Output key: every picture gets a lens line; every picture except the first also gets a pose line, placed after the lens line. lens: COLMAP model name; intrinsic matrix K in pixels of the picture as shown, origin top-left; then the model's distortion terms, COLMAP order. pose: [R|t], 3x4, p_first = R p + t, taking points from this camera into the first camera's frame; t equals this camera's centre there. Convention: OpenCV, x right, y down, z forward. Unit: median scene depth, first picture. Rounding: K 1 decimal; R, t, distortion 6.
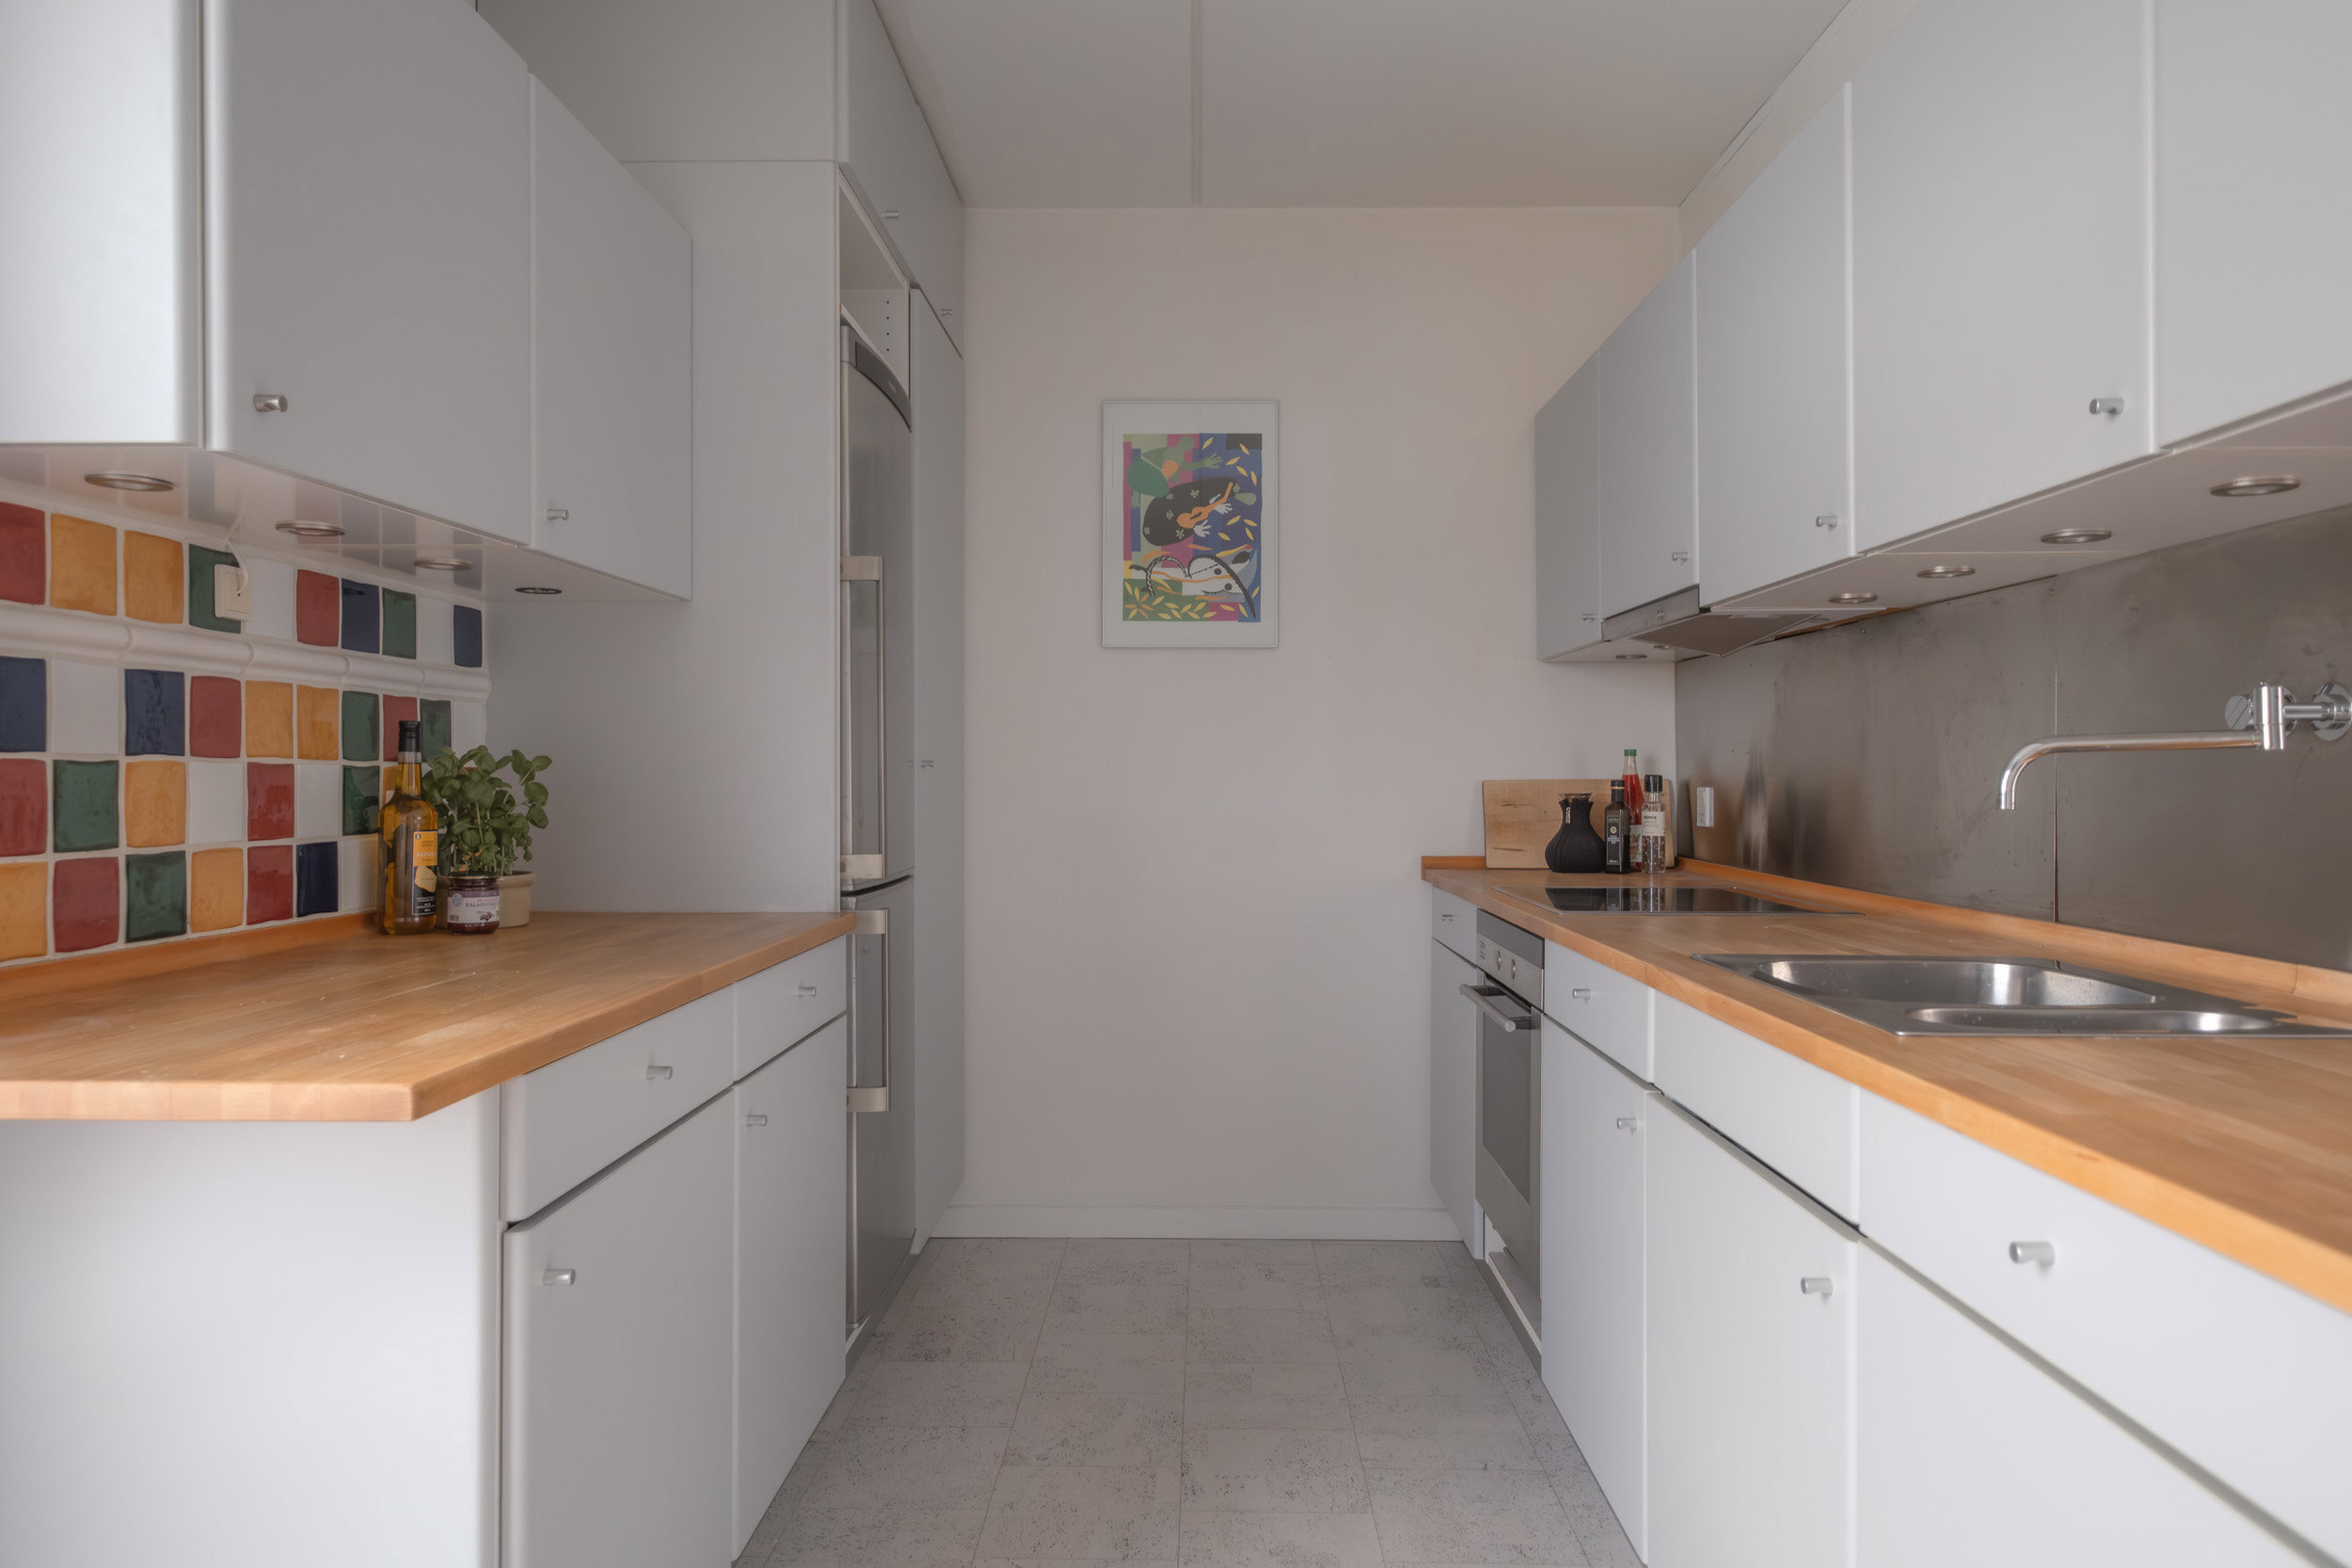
lens RADIAL K [[1565.4, 0, 1180.2], [0, 1565.4, 772.9], [0, 0, 1]] dist [0.000270, 0.005060]
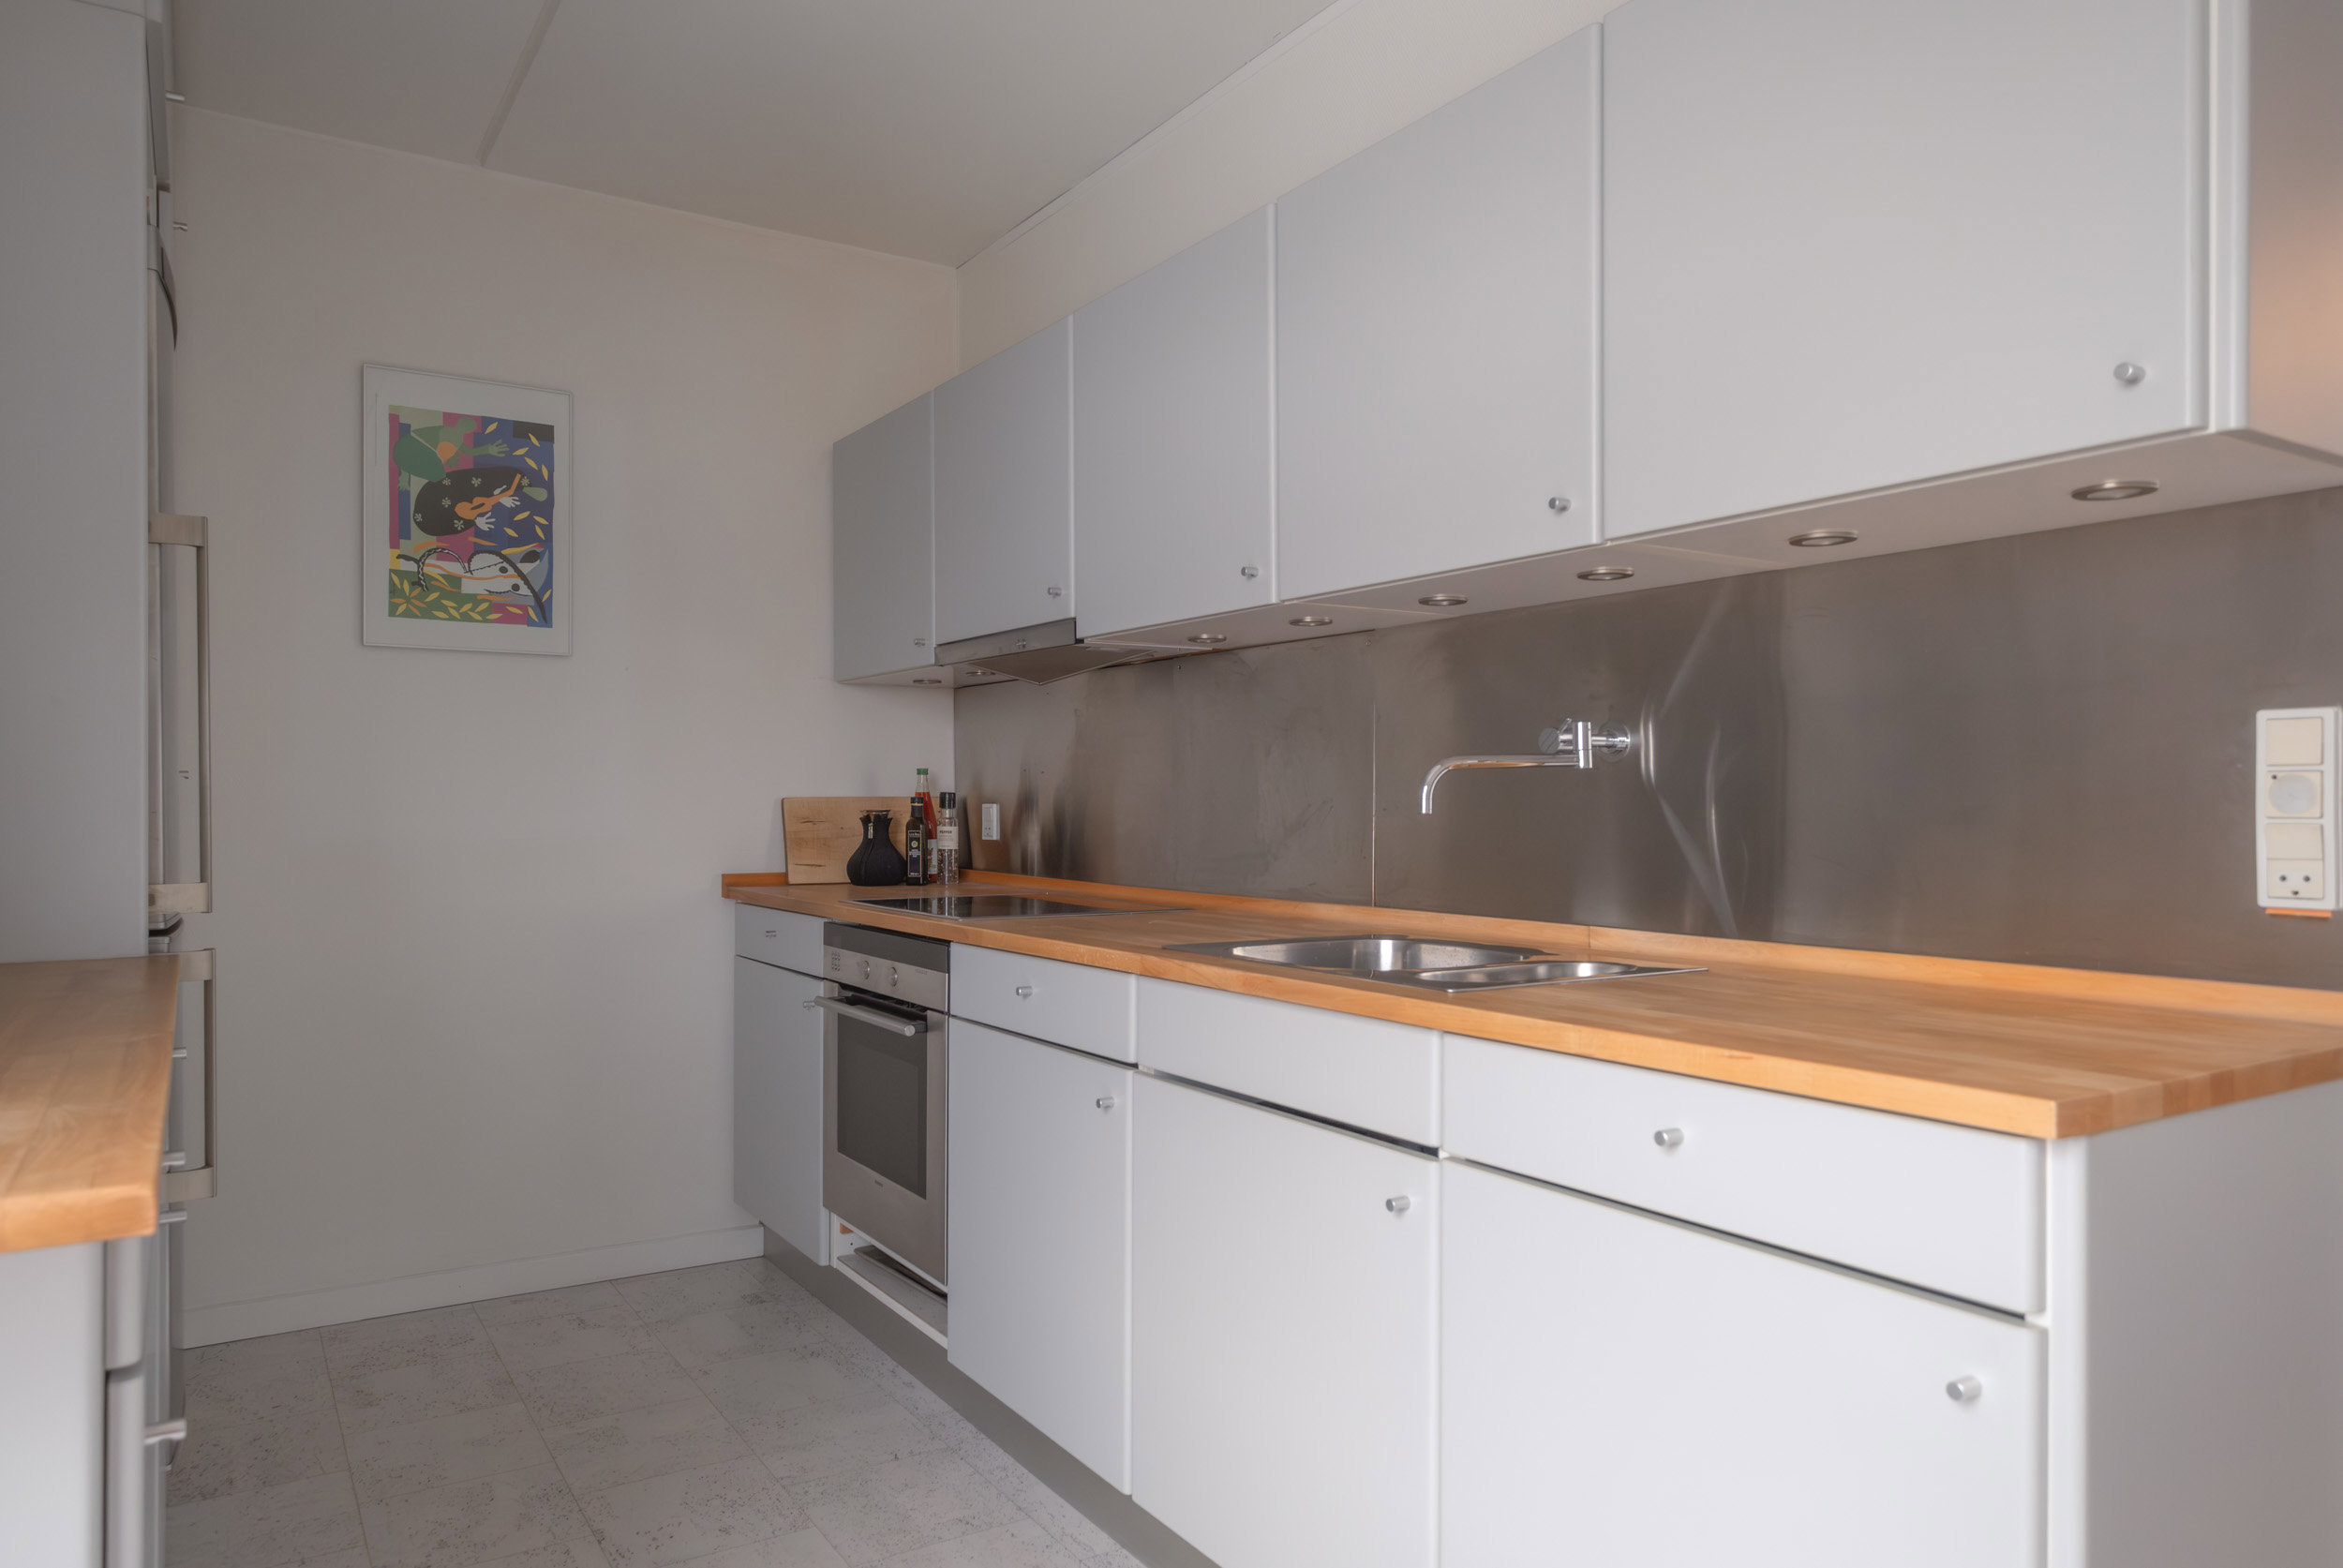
lens RADIAL K [[1521.9, 0, 1171.3], [0, 1521.9, 798.3], [0, 0, 1]] dist [0.002447, 0.011580]
pose [[0.837813, 0.000787, 0.545957, -0.153443], [-0.001149, 0.999999, 0.000322, 0.005248], [-0.545957, -0.000897, 0.837813, 0.042767]]
